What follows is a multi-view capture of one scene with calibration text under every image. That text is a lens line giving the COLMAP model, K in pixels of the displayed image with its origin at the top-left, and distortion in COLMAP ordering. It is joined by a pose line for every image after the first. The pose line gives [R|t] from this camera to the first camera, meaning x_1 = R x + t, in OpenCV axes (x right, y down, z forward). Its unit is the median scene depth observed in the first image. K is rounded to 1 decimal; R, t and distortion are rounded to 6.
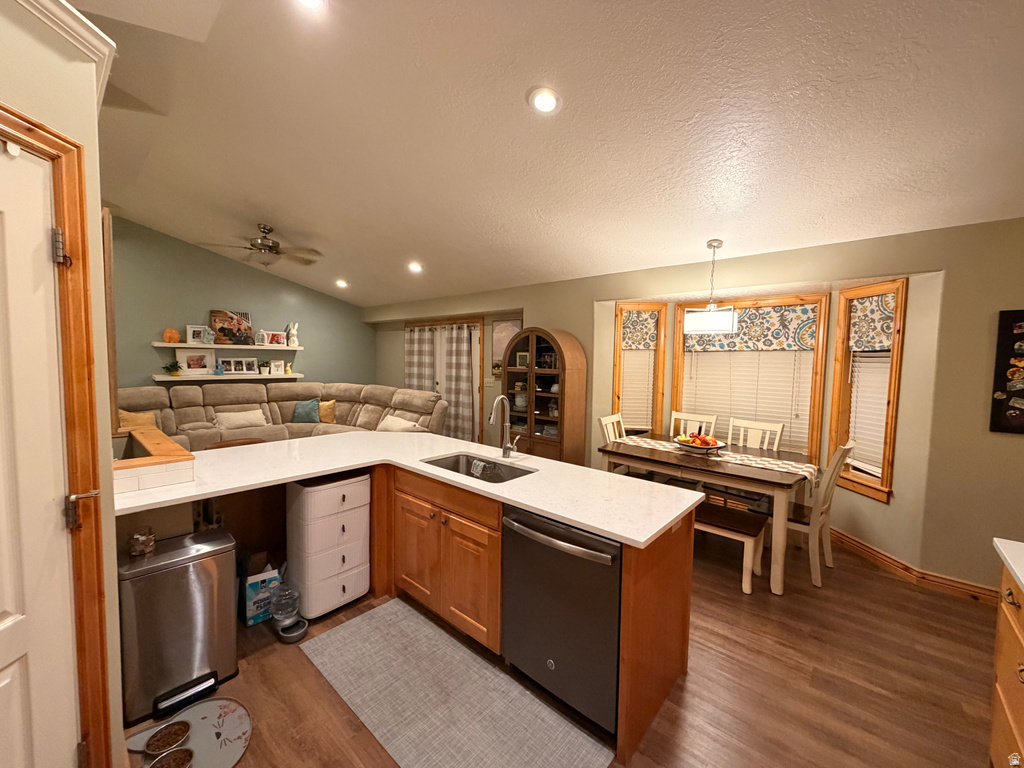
lens RADIAL K [[408.0, 0, 509.6], [0, 408.0, 382.9], [0, 0, 1]] dist [0.000242, -0.000382]
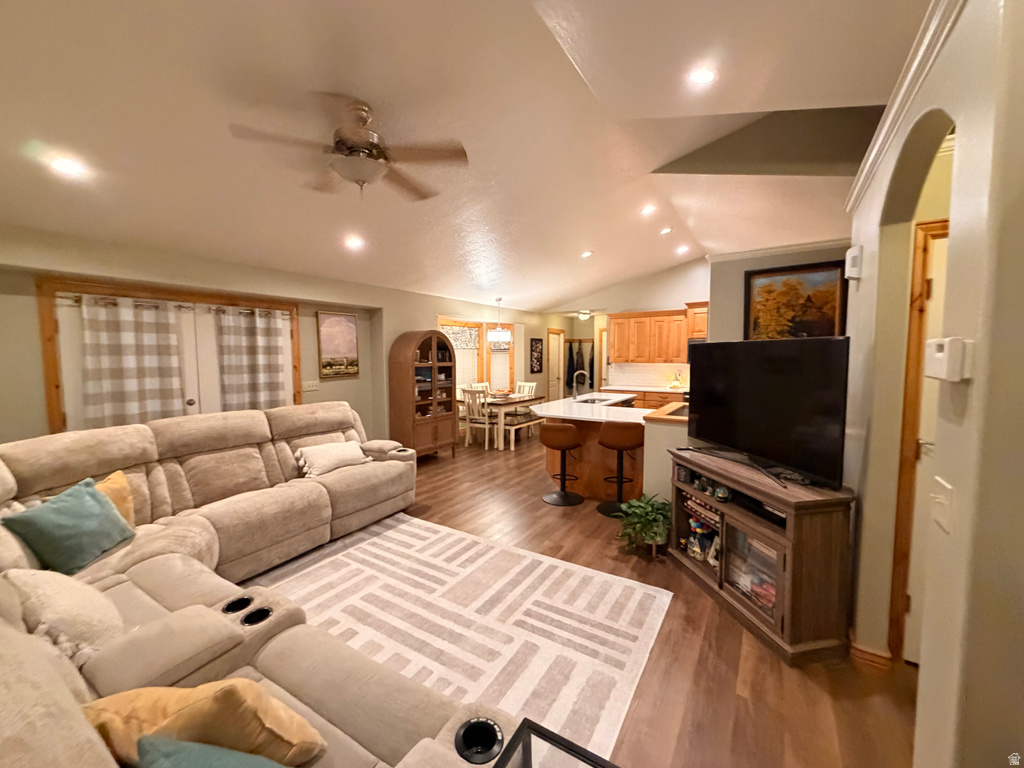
lens RADIAL K [[408.0, 0, 510.2], [0, 408.0, 383.2], [0, 0, 1]] dist [0.000242, -0.000382]
pose [[-0.152452, -0.086948, 0.984479, -1.218076], [0.062562, 0.993276, 0.097413, -0.081161], [-0.986329, 0.076441, -0.145987, 0.954434]]
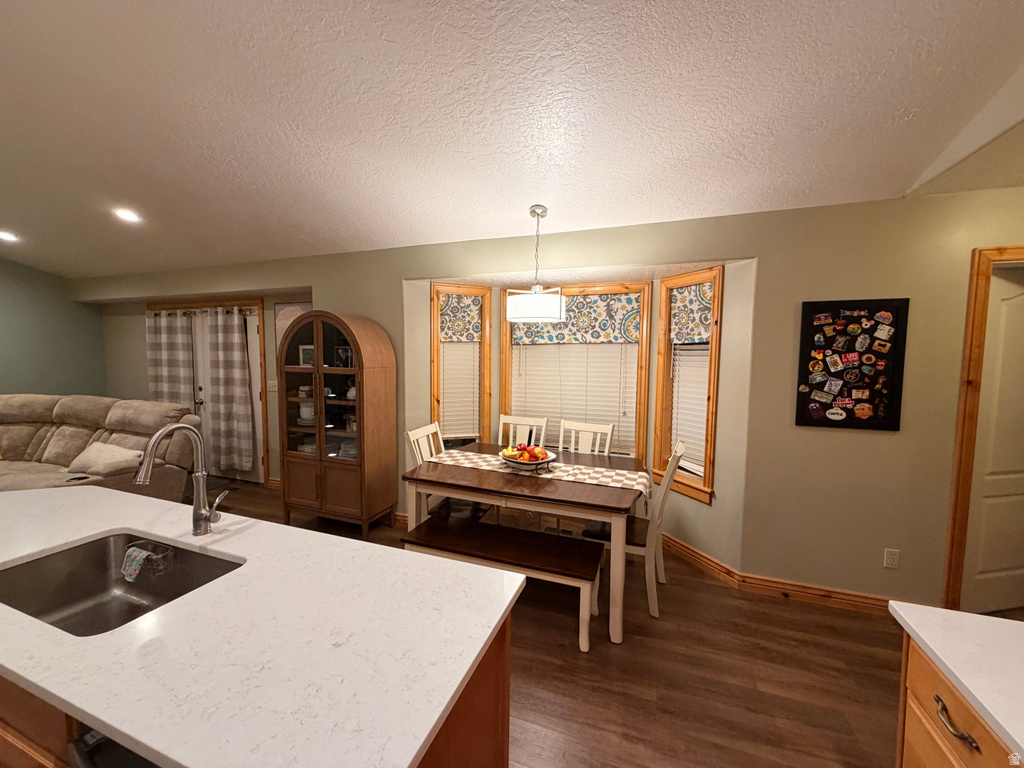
lens RADIAL K [[408.0, 0, 509.9], [0, 408.0, 382.0], [0, 0, 1]] dist [0.000242, -0.000382]
pose [[0.931661, -0.031109, 0.361994, 0.107523], [0.027251, 0.999504, 0.015759, -0.011025], [-0.362305, -0.004818, 0.932047, 0.193516]]
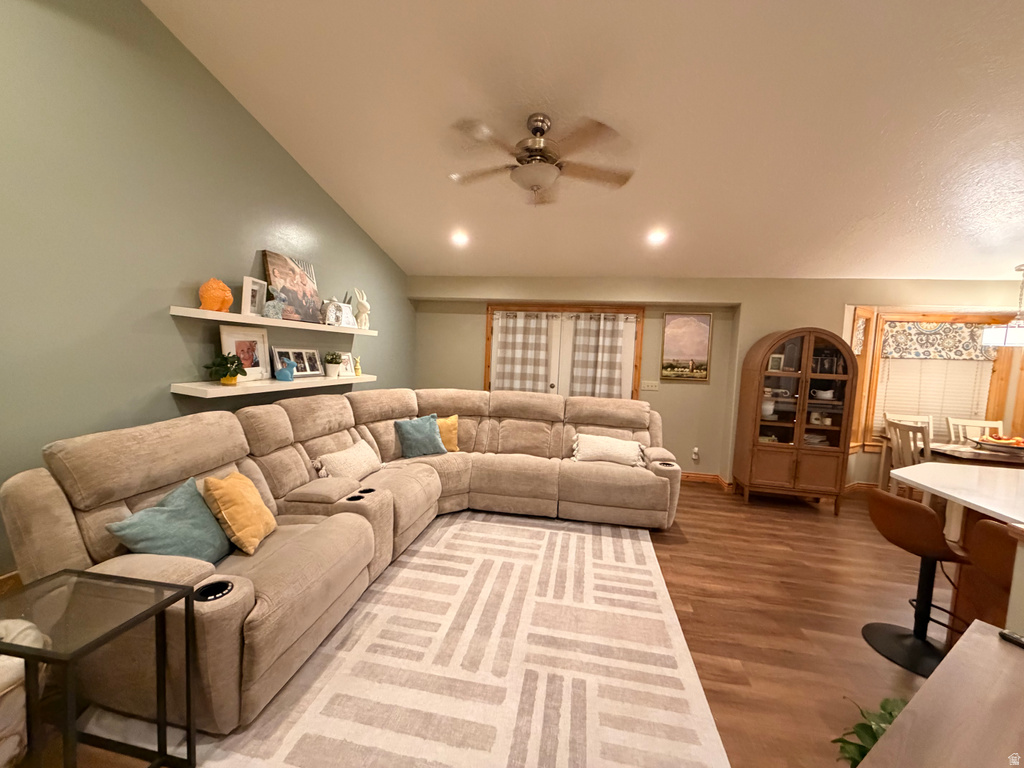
lens RADIAL K [[408.0, 0, 509.8], [0, 408.0, 383.3], [0, 0, 1]] dist [0.000242, -0.000382]
pose [[0.862810, -0.015003, 0.505306, -0.964292], [0.001397, 0.999626, 0.027295, -0.038581], [-0.505527, -0.022844, 0.862508, 0.549582]]
